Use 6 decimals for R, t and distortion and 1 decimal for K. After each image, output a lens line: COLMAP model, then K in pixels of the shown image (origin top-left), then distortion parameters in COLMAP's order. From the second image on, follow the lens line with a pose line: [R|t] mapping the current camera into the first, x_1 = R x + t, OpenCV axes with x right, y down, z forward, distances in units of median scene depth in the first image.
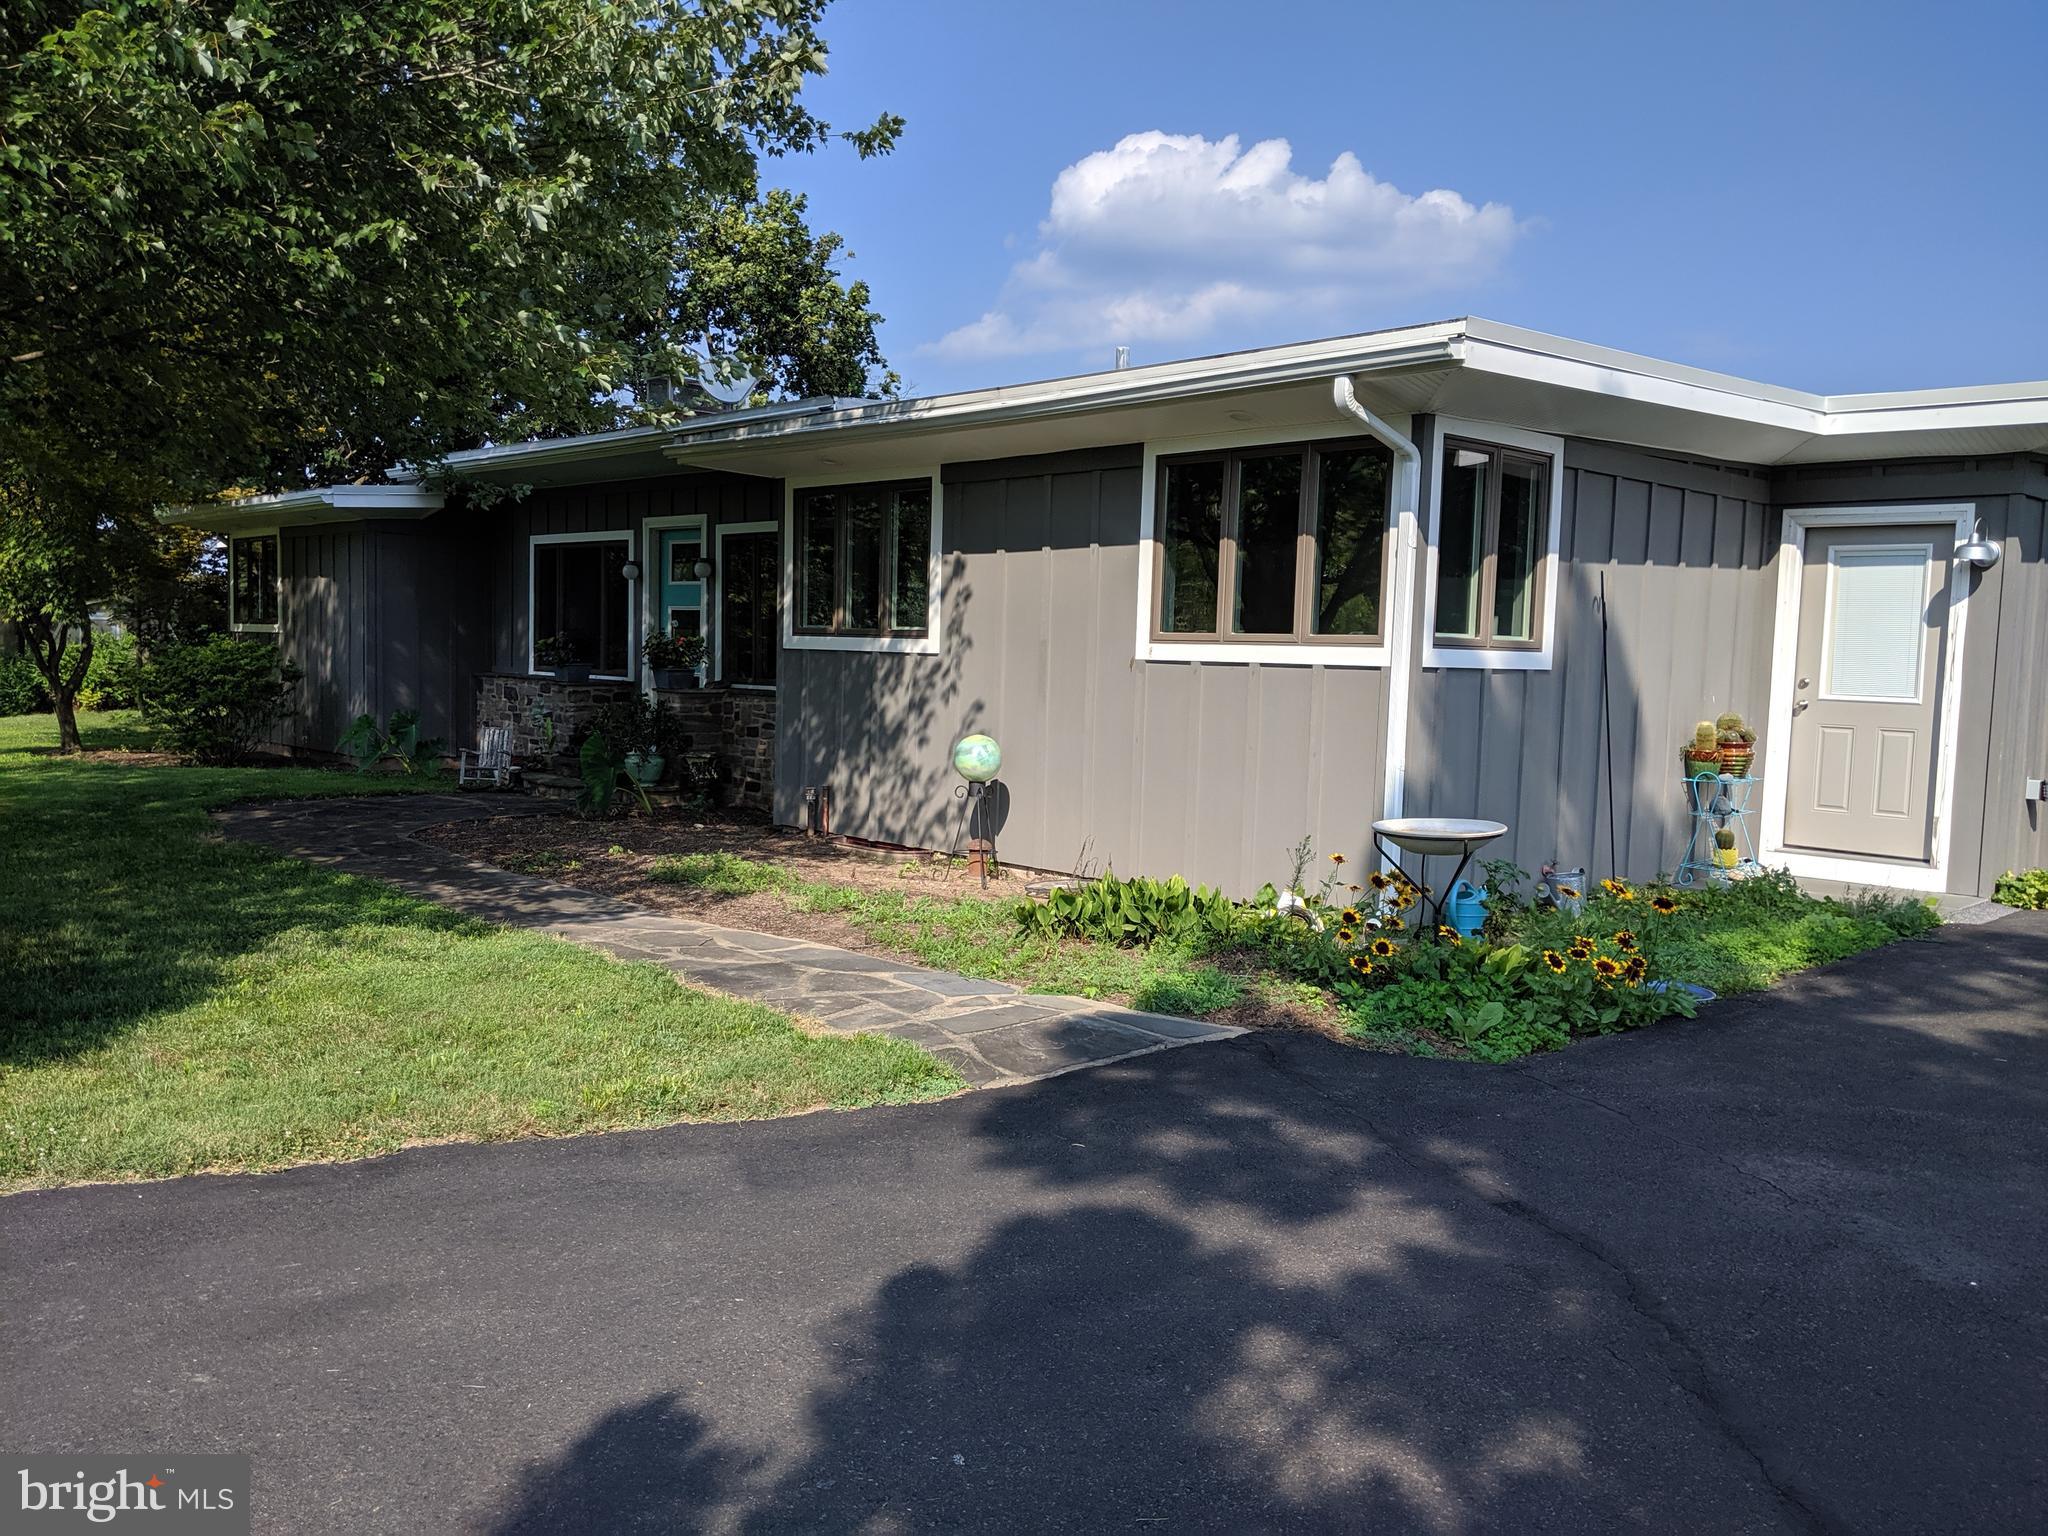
lens RADIAL K [[1631.4, 0, 1024.0], [0, 1631.4, 768.0], [0, 0, 1]] dist [0.029955, -0.086749]
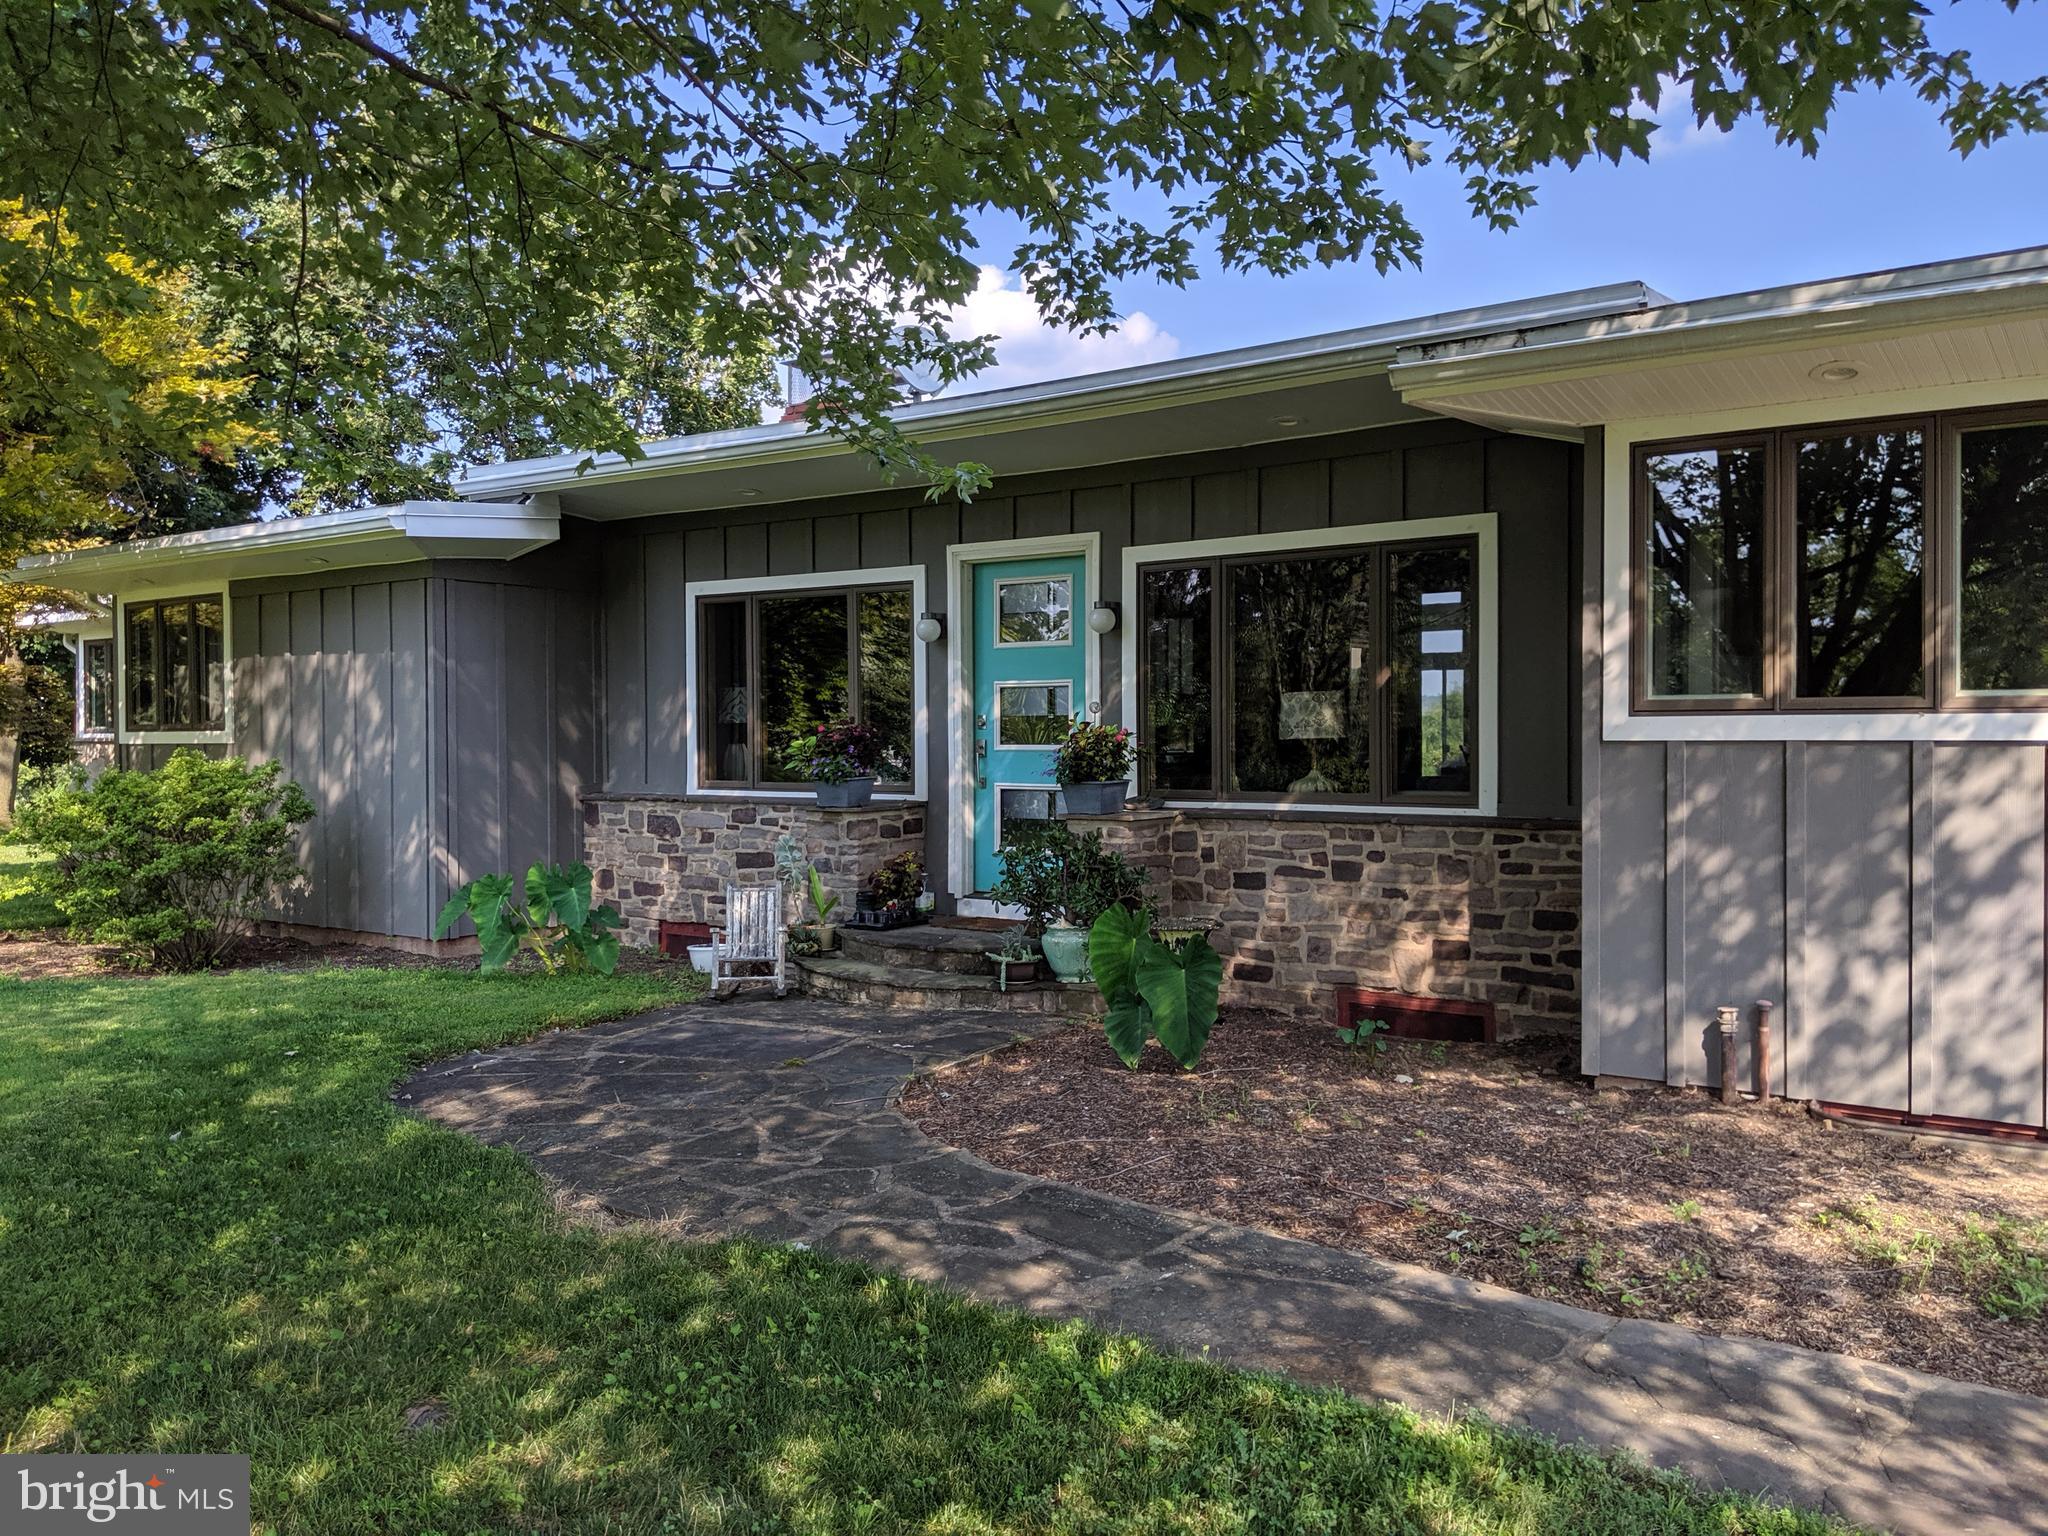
lens RADIAL K [[1584.9, 0, 1023.5], [0, 1584.9, 727.1], [0, 0, 1]] dist [0.001864, -0.166042]
pose [[0.974090, -0.030871, 0.224043, -0.340179], [0.048118, 0.996248, -0.071933, -0.035344], [-0.220982, 0.080850, 0.971921, 0.390203]]
